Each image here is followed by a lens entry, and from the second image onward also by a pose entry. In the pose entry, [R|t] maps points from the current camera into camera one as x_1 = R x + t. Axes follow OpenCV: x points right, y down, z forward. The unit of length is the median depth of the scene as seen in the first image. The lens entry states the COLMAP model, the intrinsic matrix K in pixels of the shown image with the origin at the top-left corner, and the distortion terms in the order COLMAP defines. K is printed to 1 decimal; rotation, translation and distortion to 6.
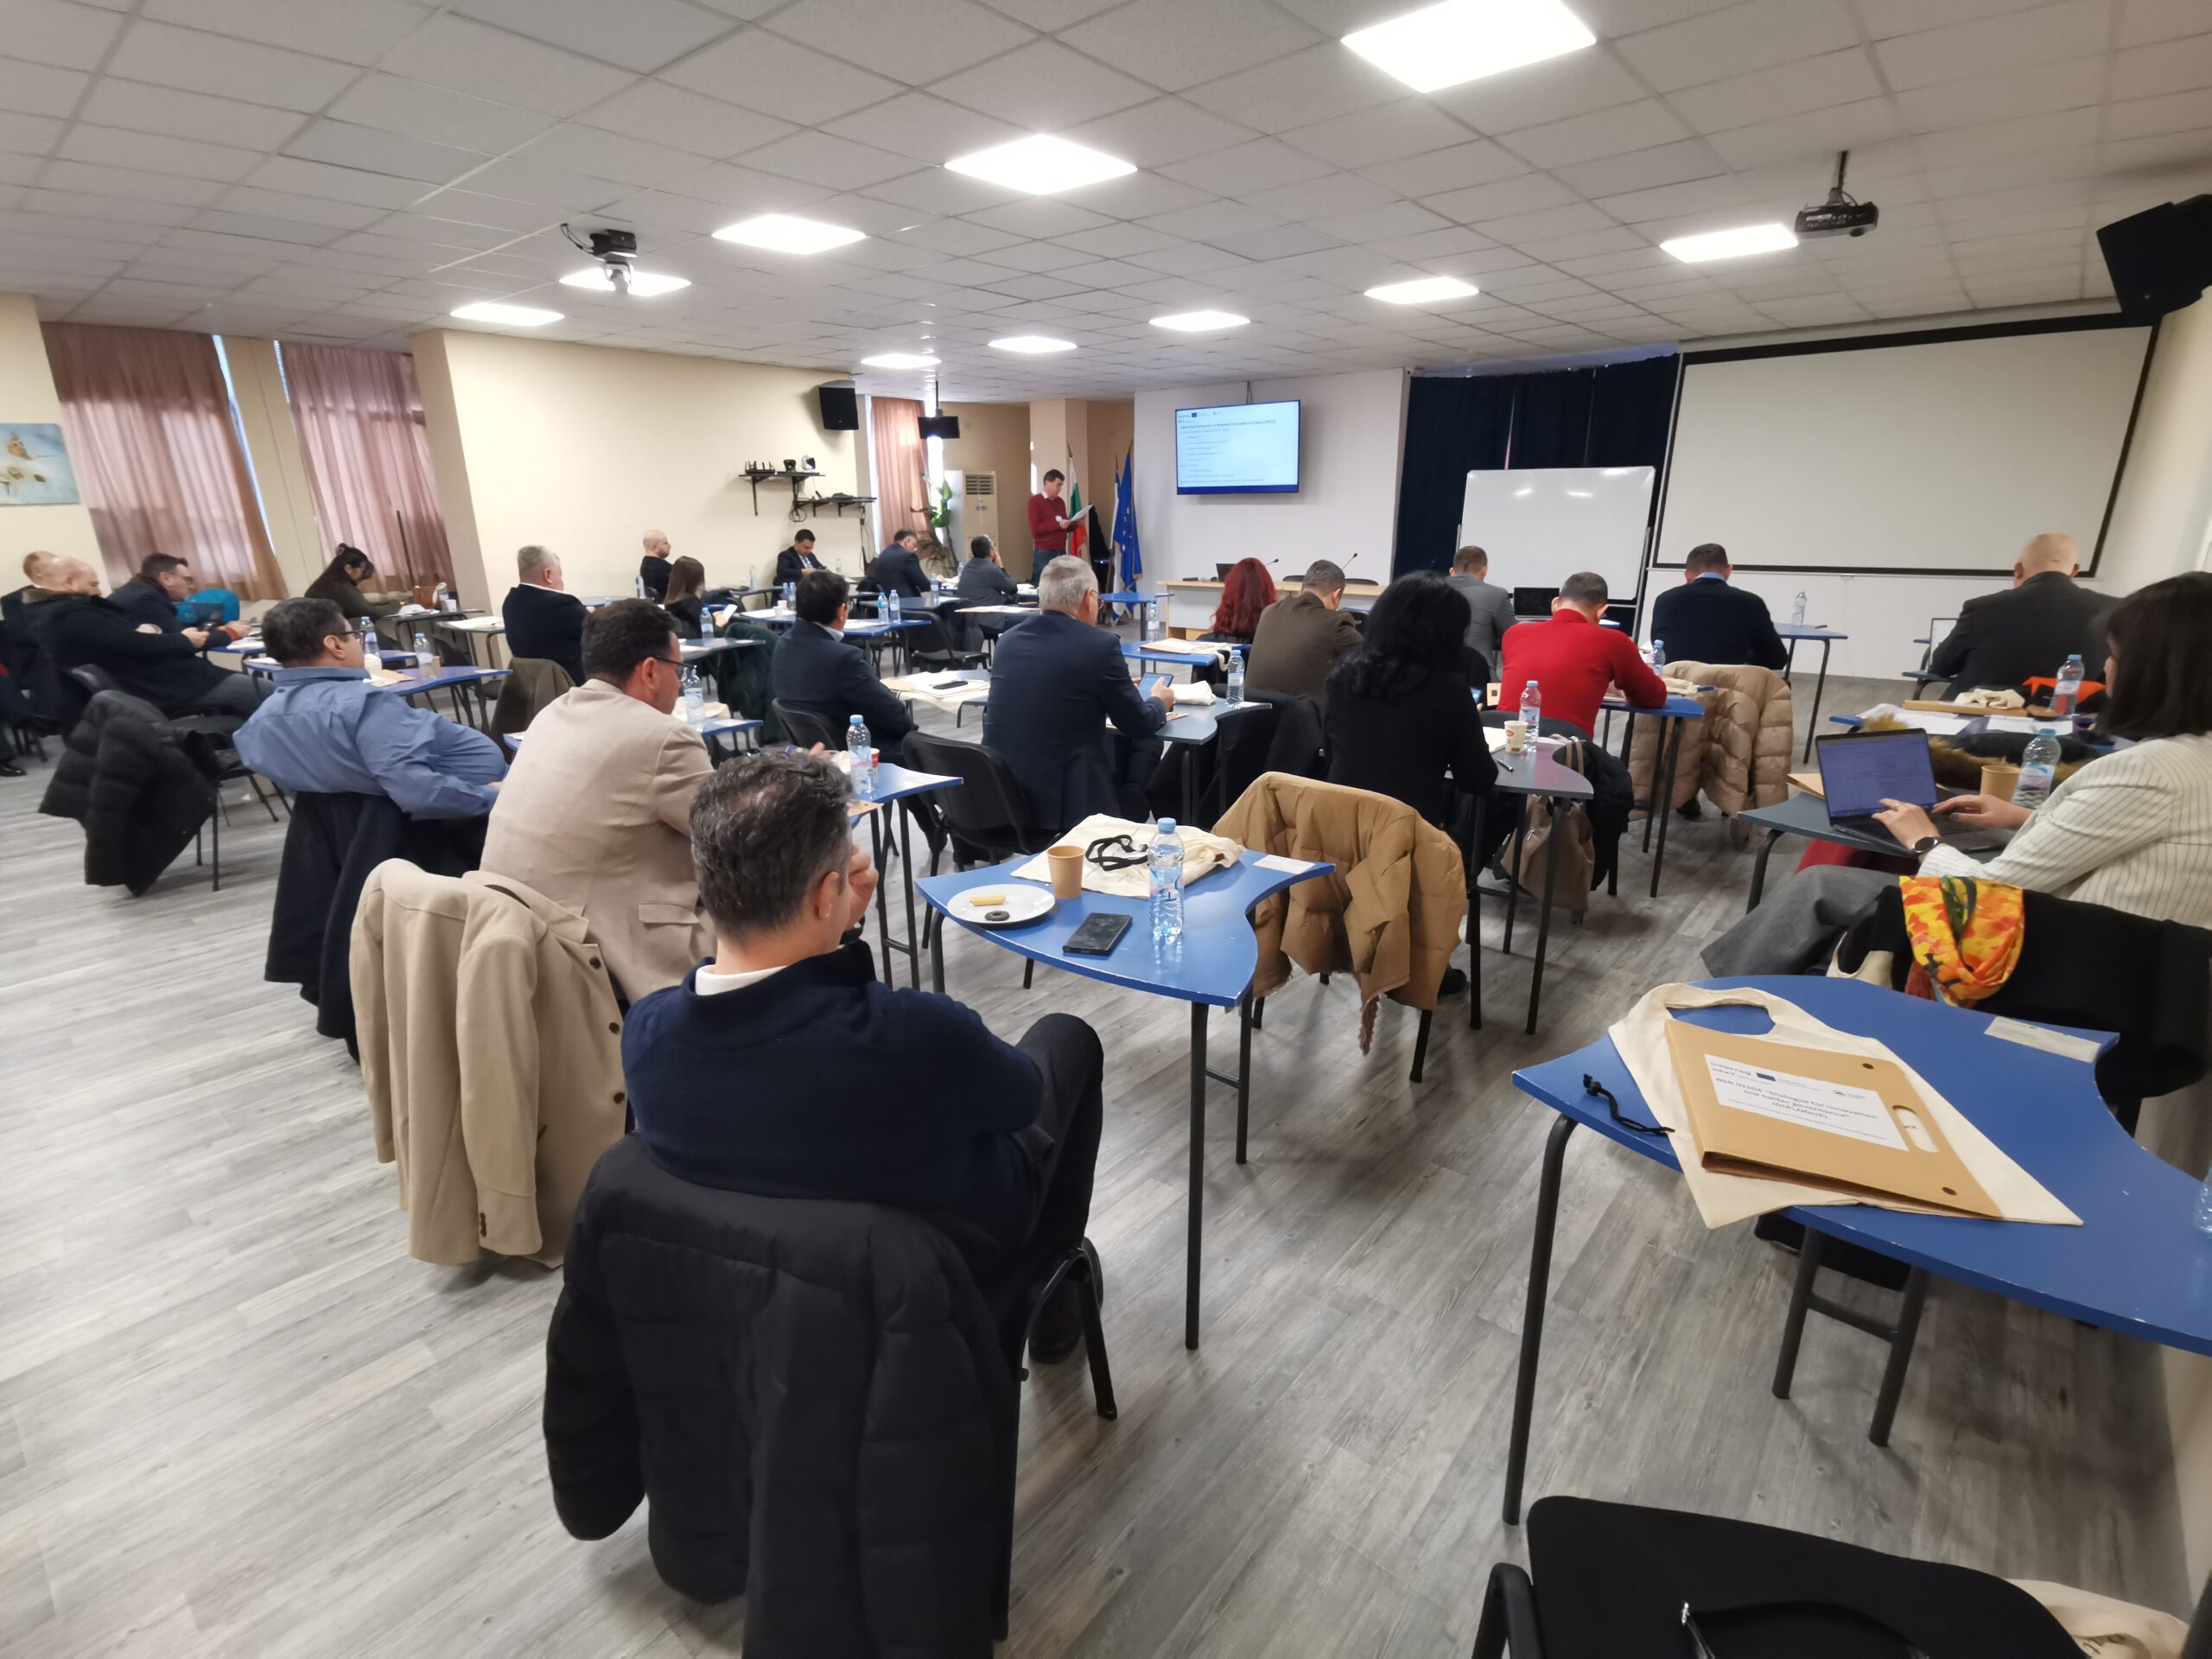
lens RADIAL K [[1056.4, 0, 1113.9], [0, 1056.4, 841.3], [0, 0, 1]] dist [-0.031086, 0.034544]
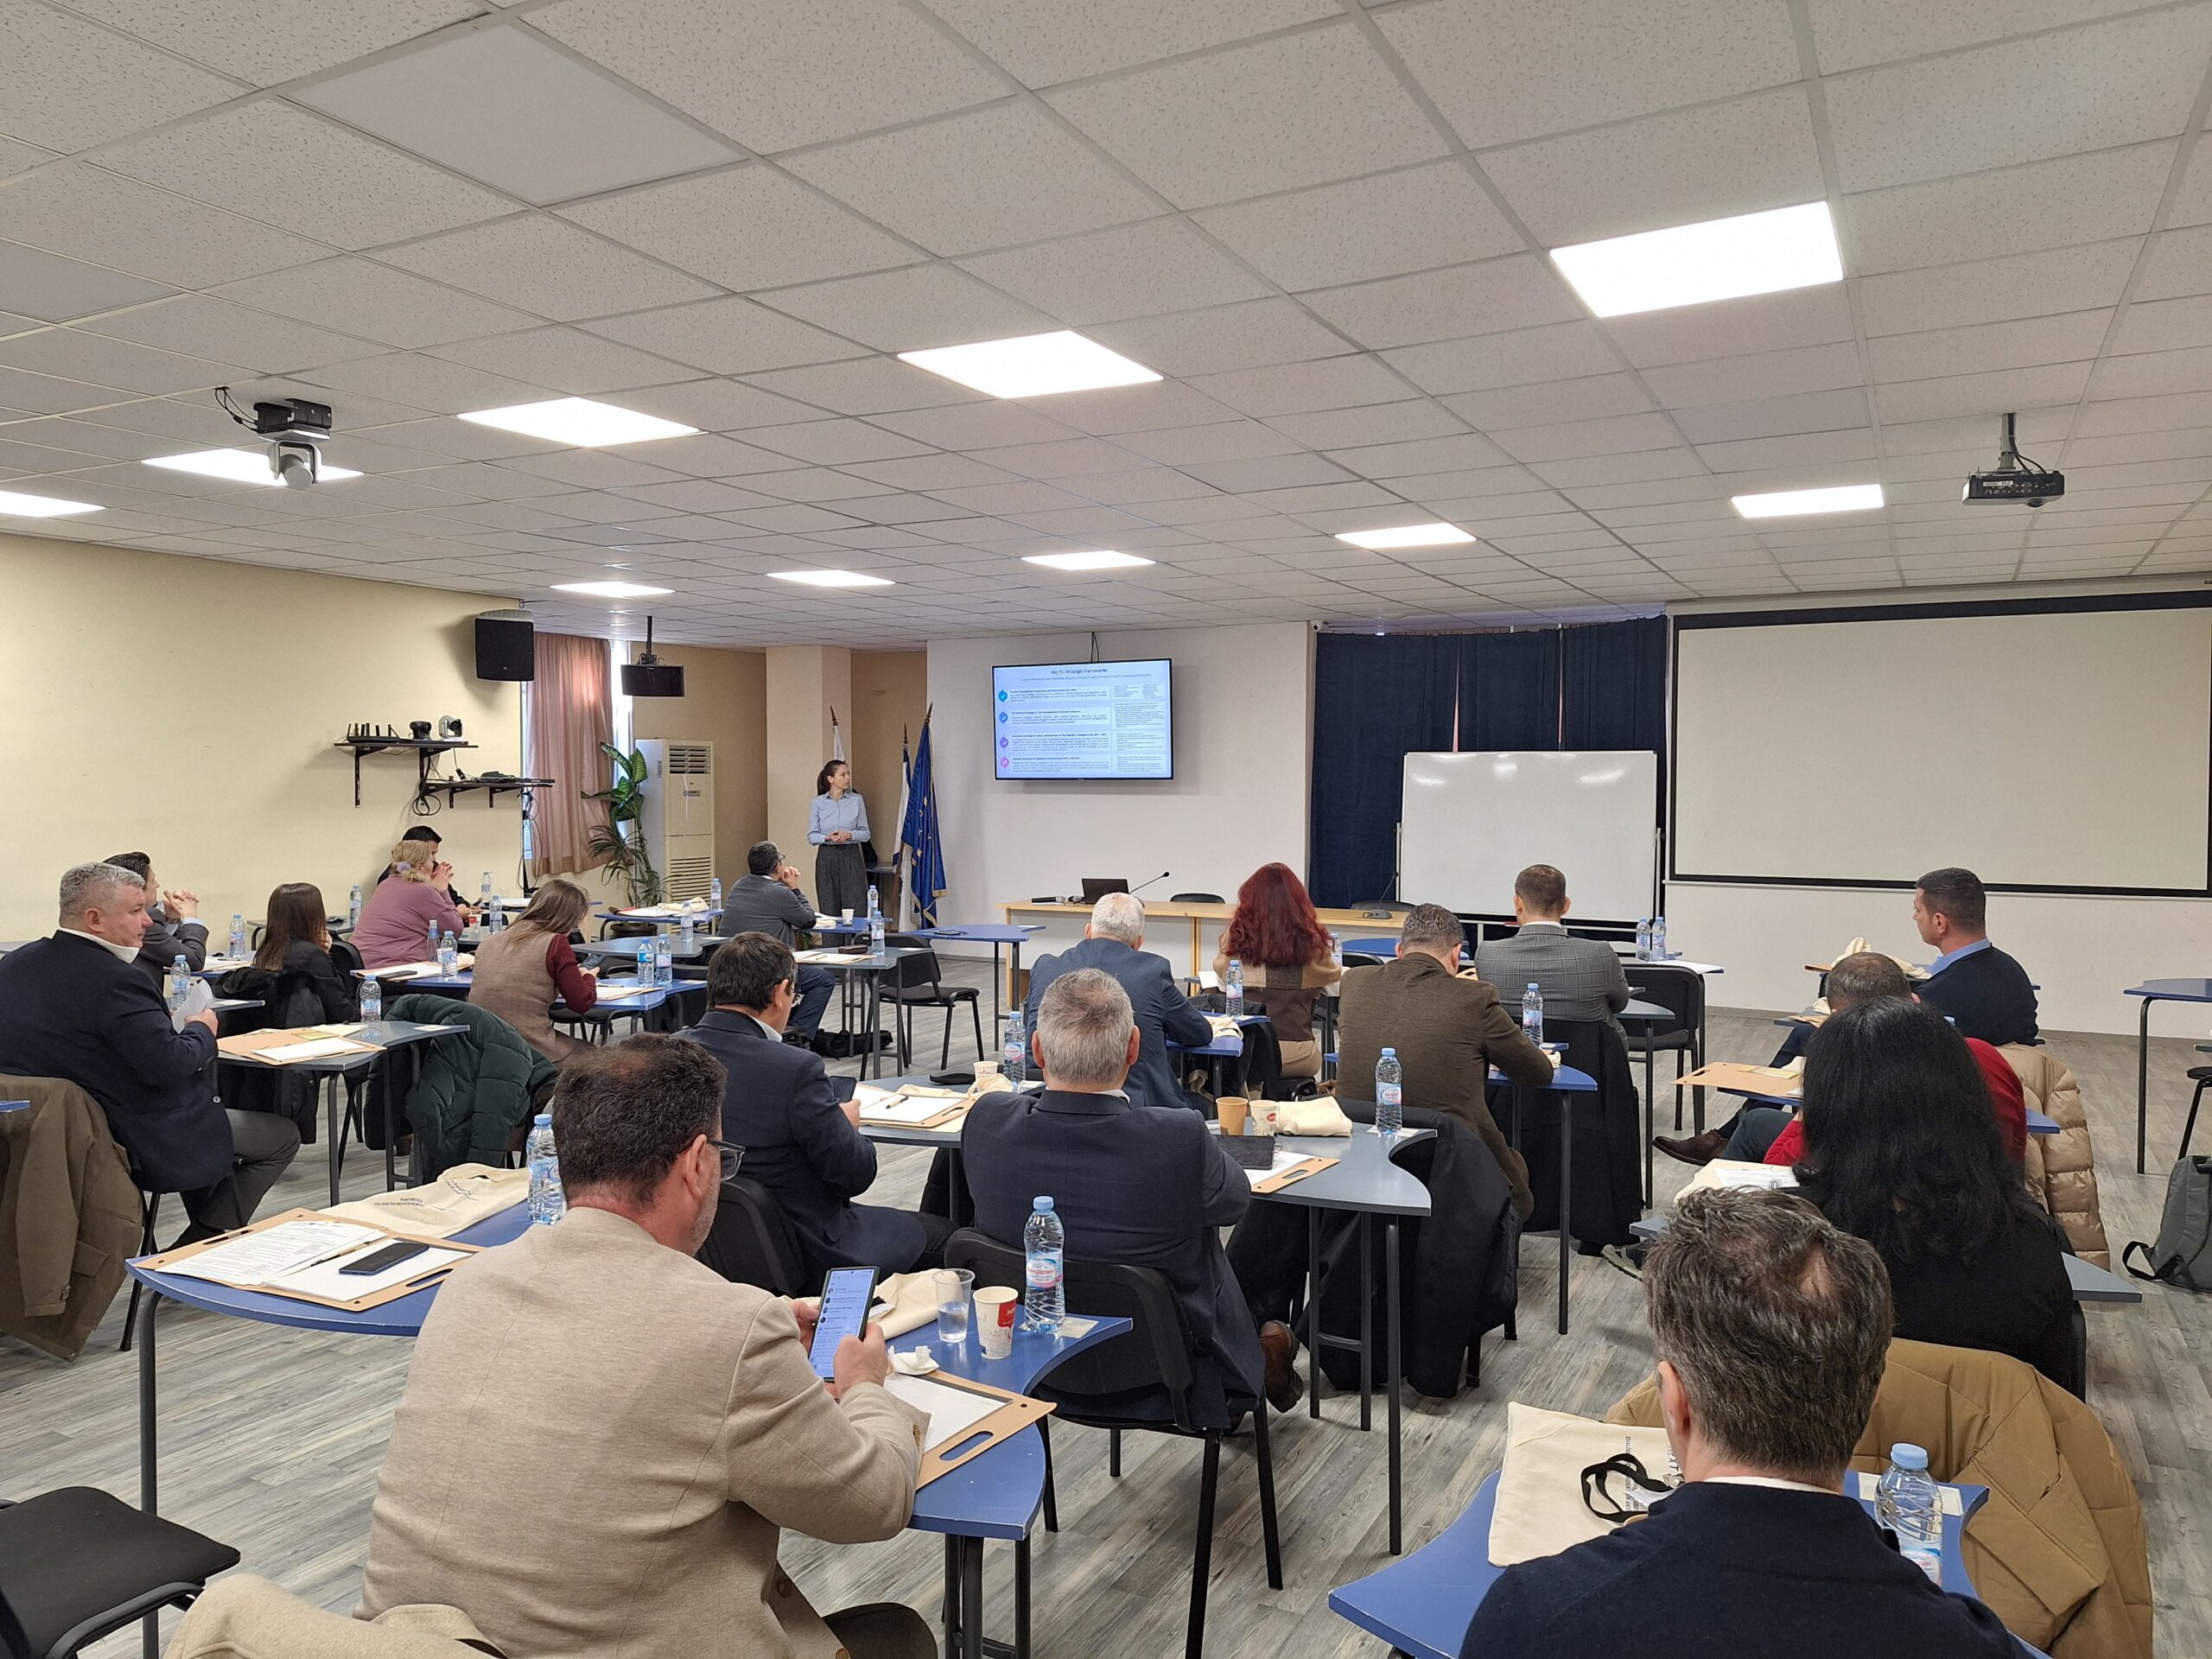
lens RADIAL K [[1522.3, 0, 1107.4], [0, 1522.3, 820.9], [0, 0, 1]] dist [0.103472, -0.130015]
pose [[0.978412, 0.003926, 0.206627, -0.107616], [0.053232, 0.961295, -0.270329, -0.030391], [-0.199691, 0.275492, 0.940334, 0.046519]]
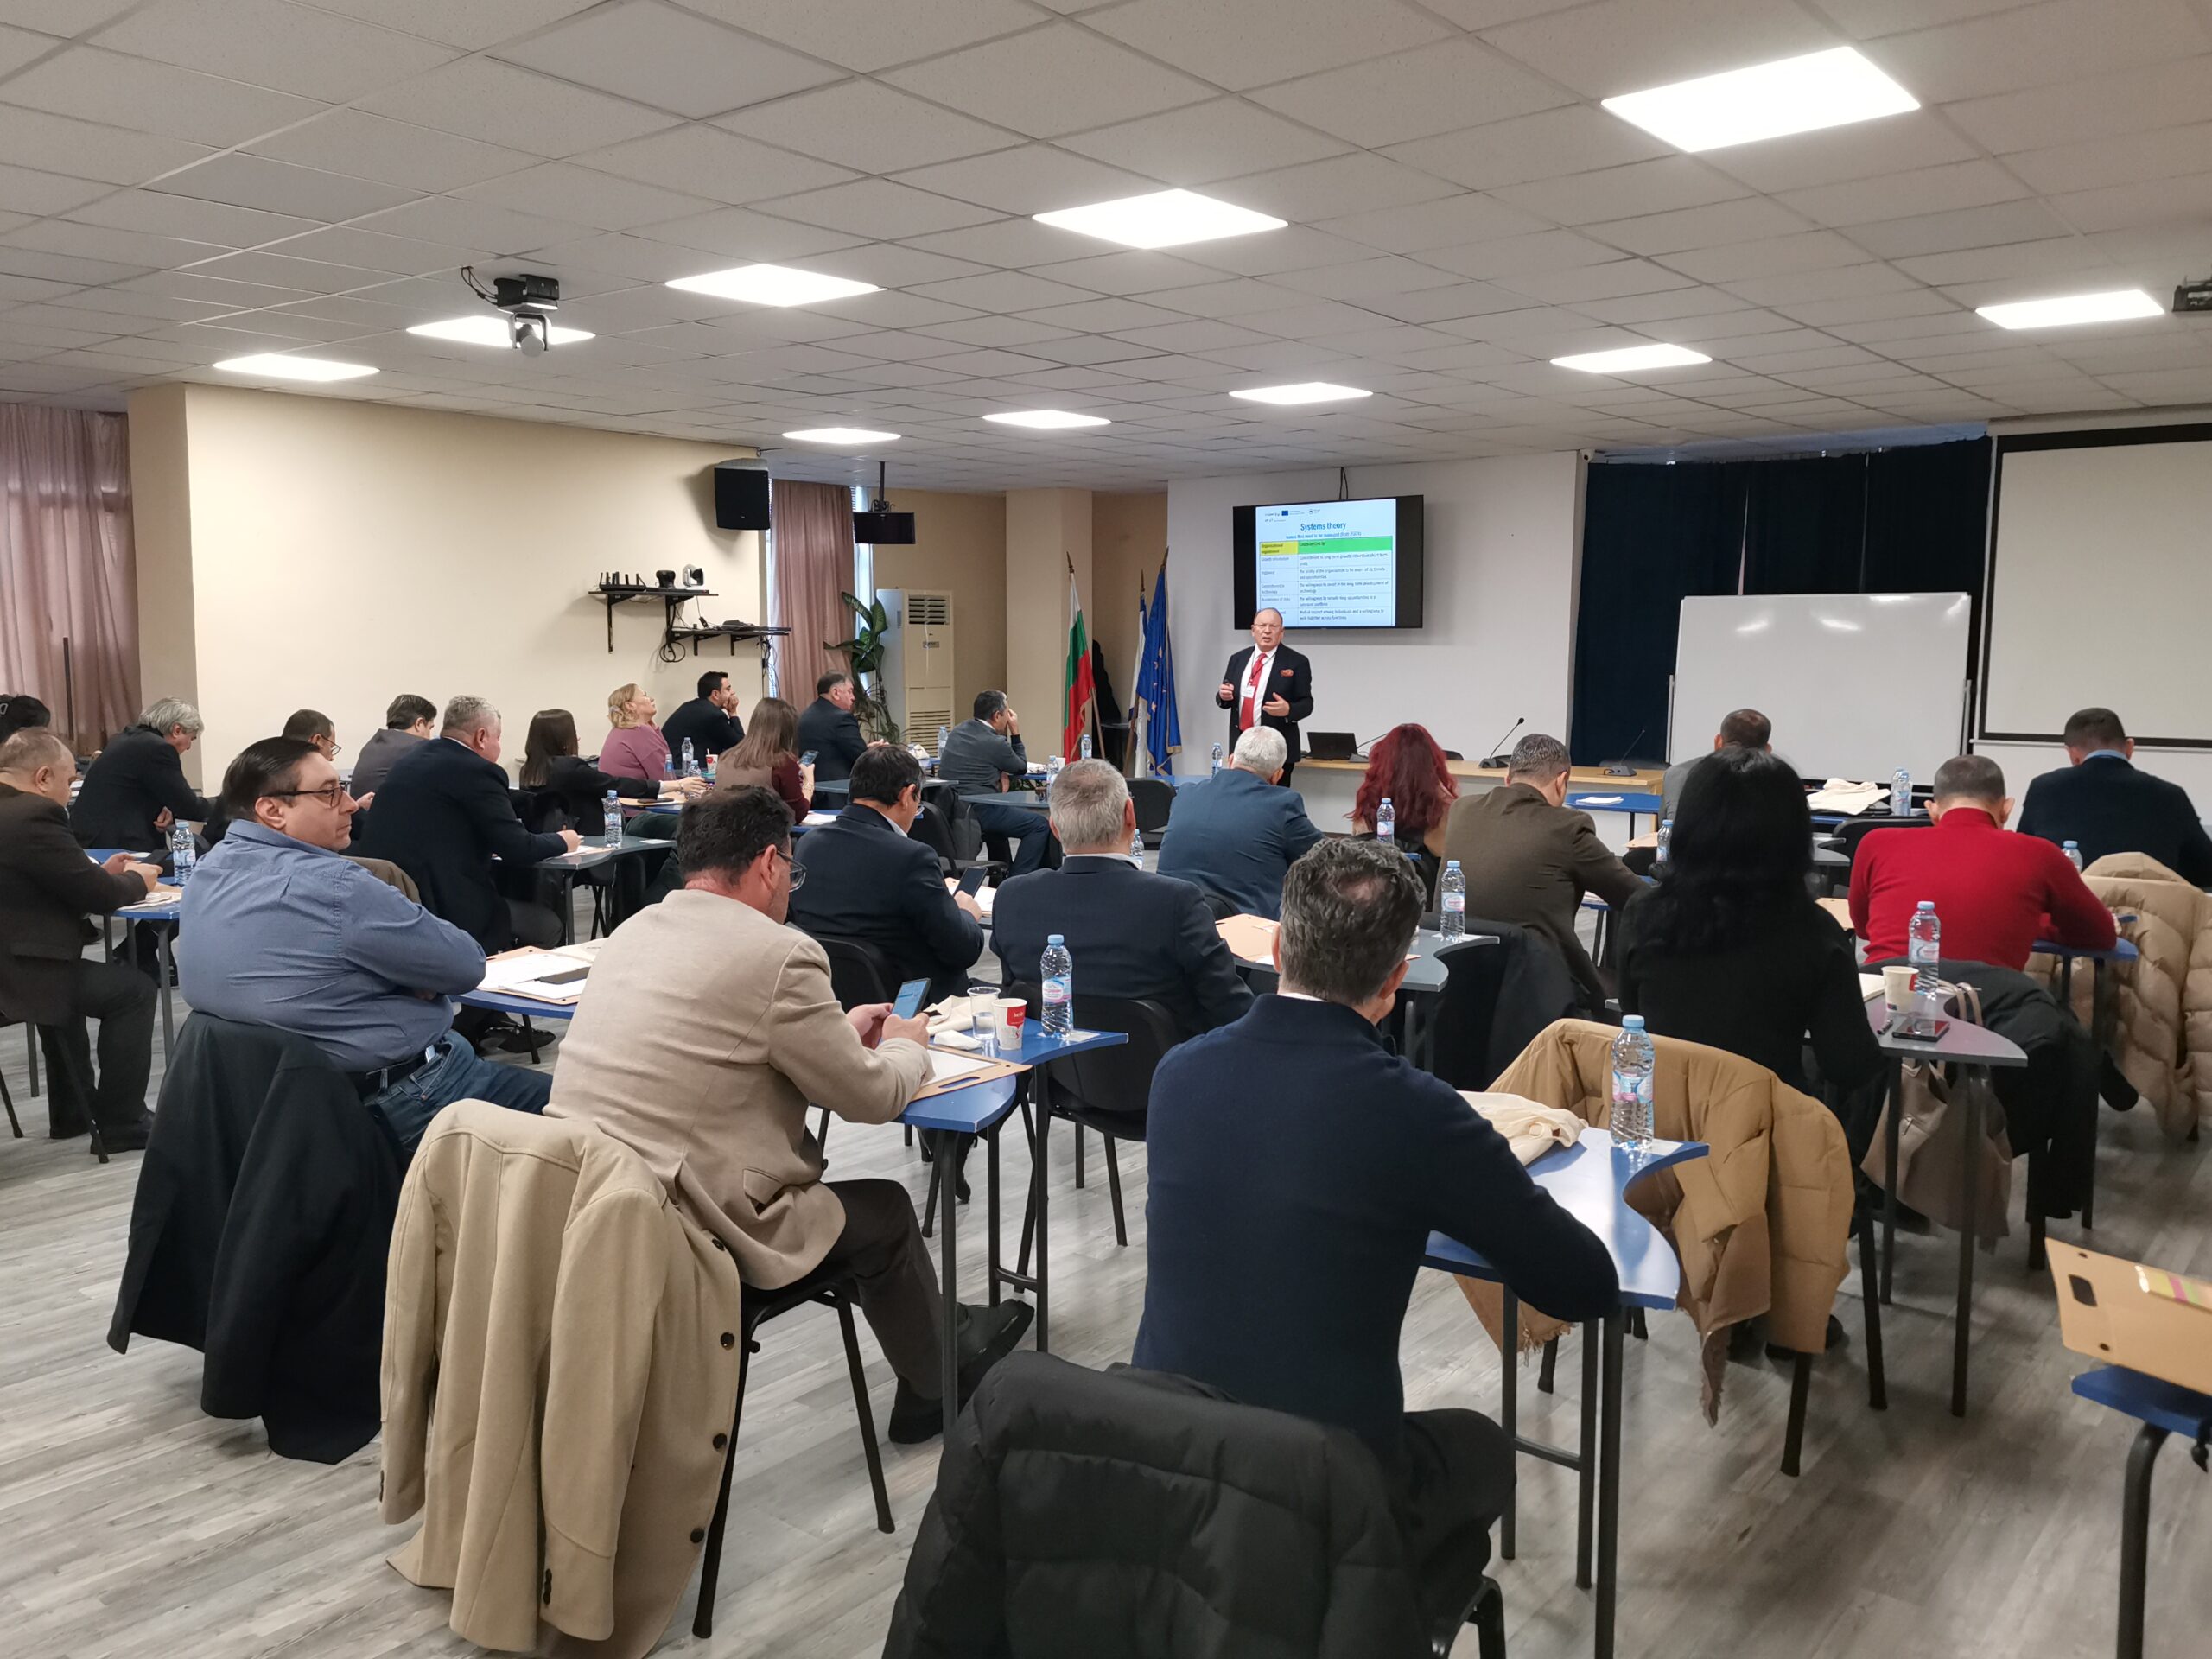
lens RADIAL K [[1724.8, 0, 1106.0], [0, 1724.8, 829.5], [0, 0, 1]] dist [0.085877, -0.095829]
pose [[0.999758, 0.007986, 0.020507, -0.060190], [-0.003848, 0.980912, -0.194413, 0.010988], [-0.021669, 0.194287, 0.980705, -0.059897]]
